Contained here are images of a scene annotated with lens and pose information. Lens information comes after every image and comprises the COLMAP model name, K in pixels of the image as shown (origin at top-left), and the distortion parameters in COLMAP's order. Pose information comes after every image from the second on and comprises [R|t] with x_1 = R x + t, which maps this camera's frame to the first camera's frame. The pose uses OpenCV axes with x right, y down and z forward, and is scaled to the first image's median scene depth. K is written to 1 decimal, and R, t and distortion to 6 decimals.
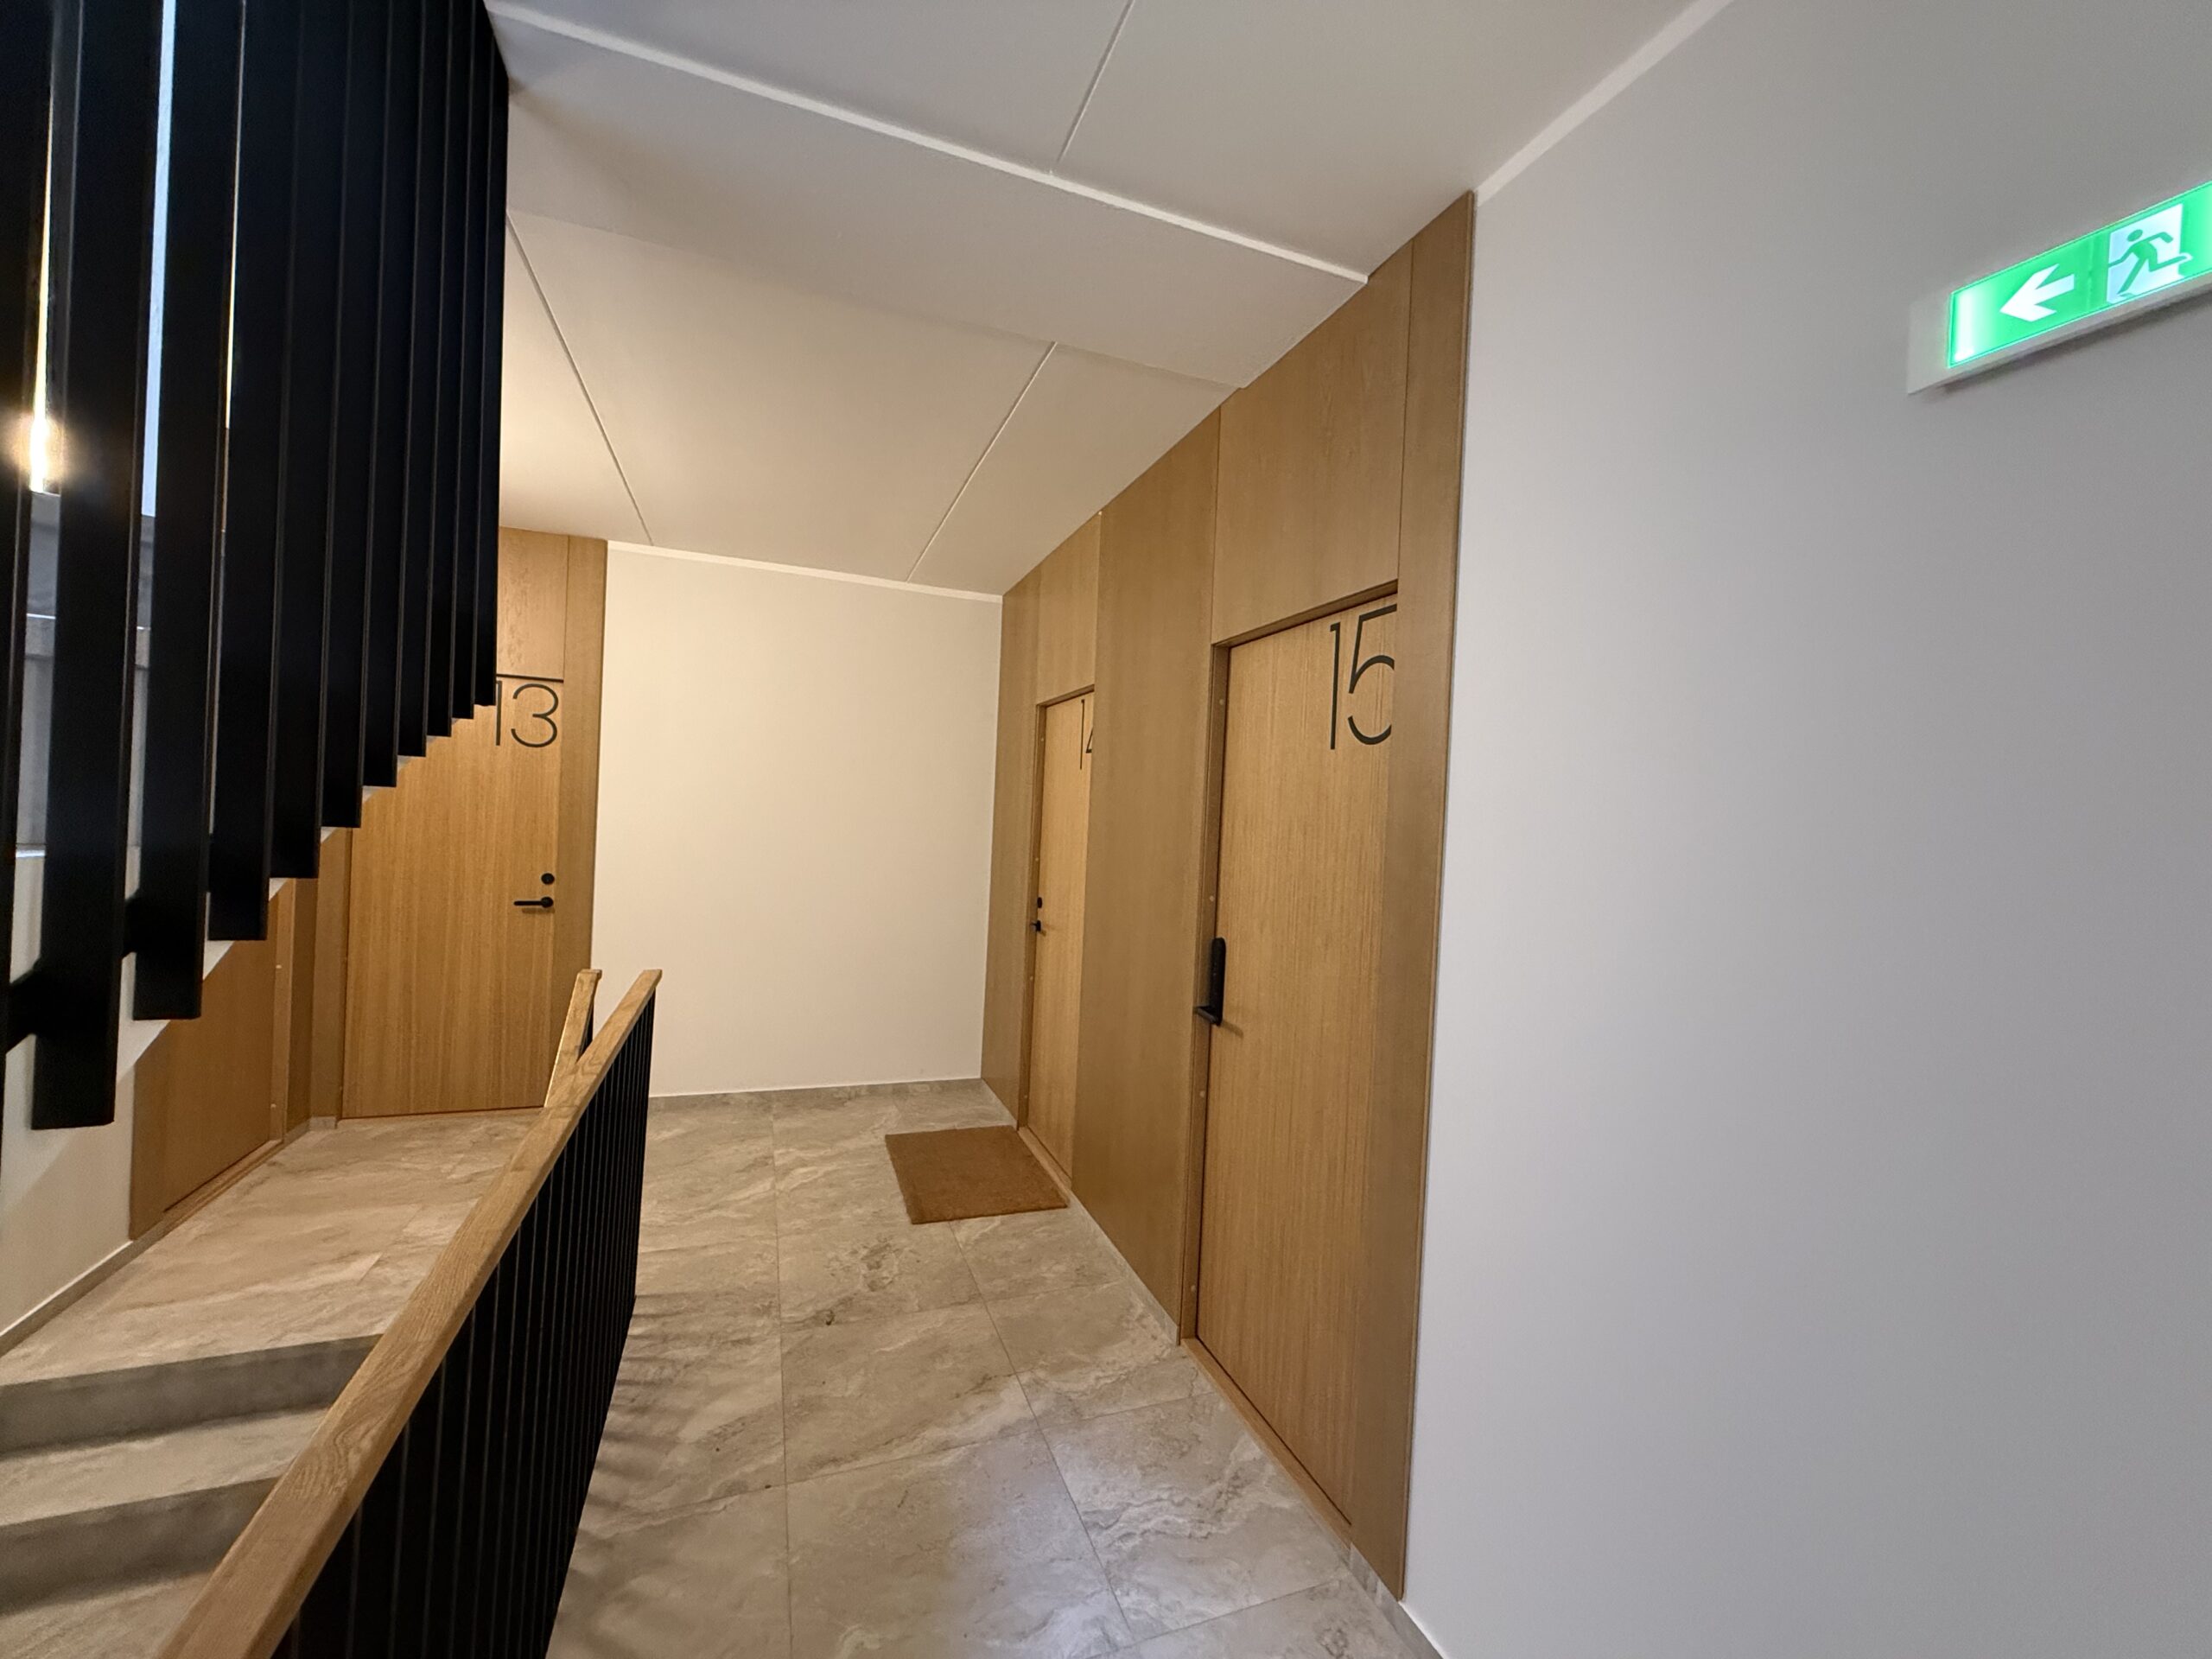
lens RADIAL K [[885.1, 0, 1097.1], [0, 885.1, 827.0], [0, 0, 1]] dist [0.000914, 0.000213]
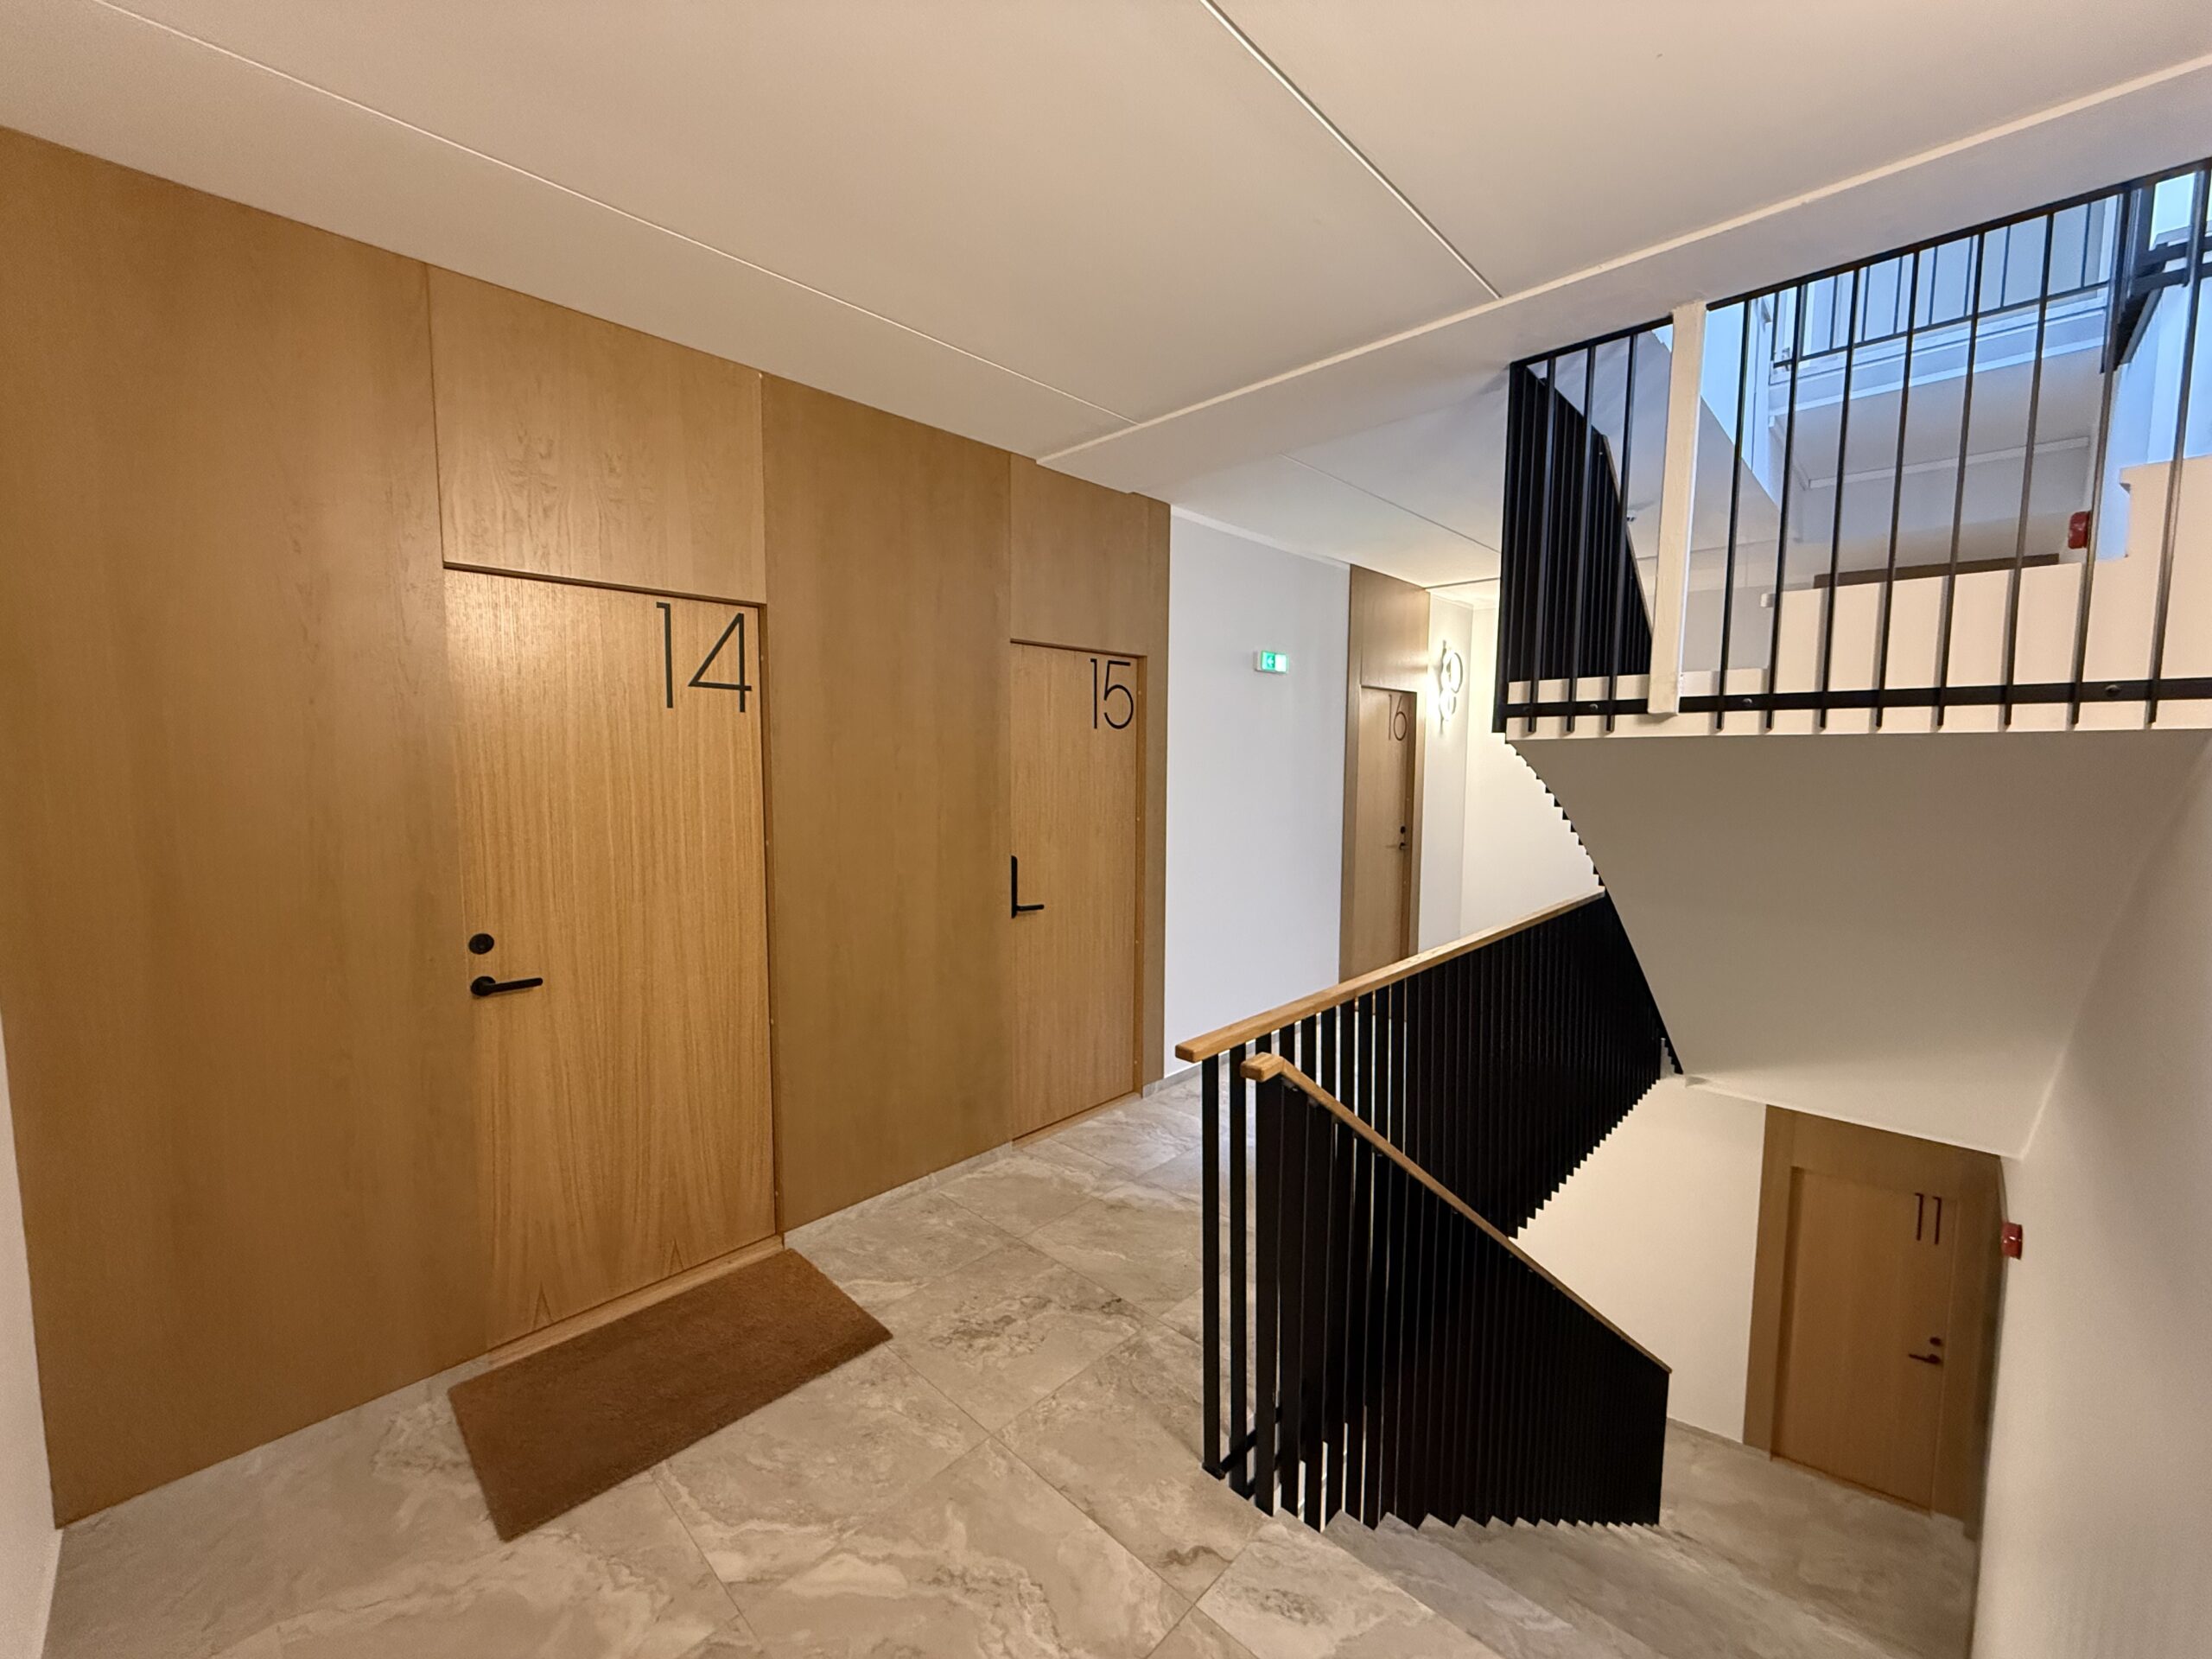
lens RADIAL K [[885.1, 0, 1097.1], [0, 885.1, 827.0], [0, 0, 1]] dist [0.000914, 0.000213]
pose [[-0.427516, -0.123757, 0.895497, -1.106996], [-0.014486, 0.991396, 0.130095, -0.098417], [-0.903892, 0.042646, -0.425630, 1.406036]]
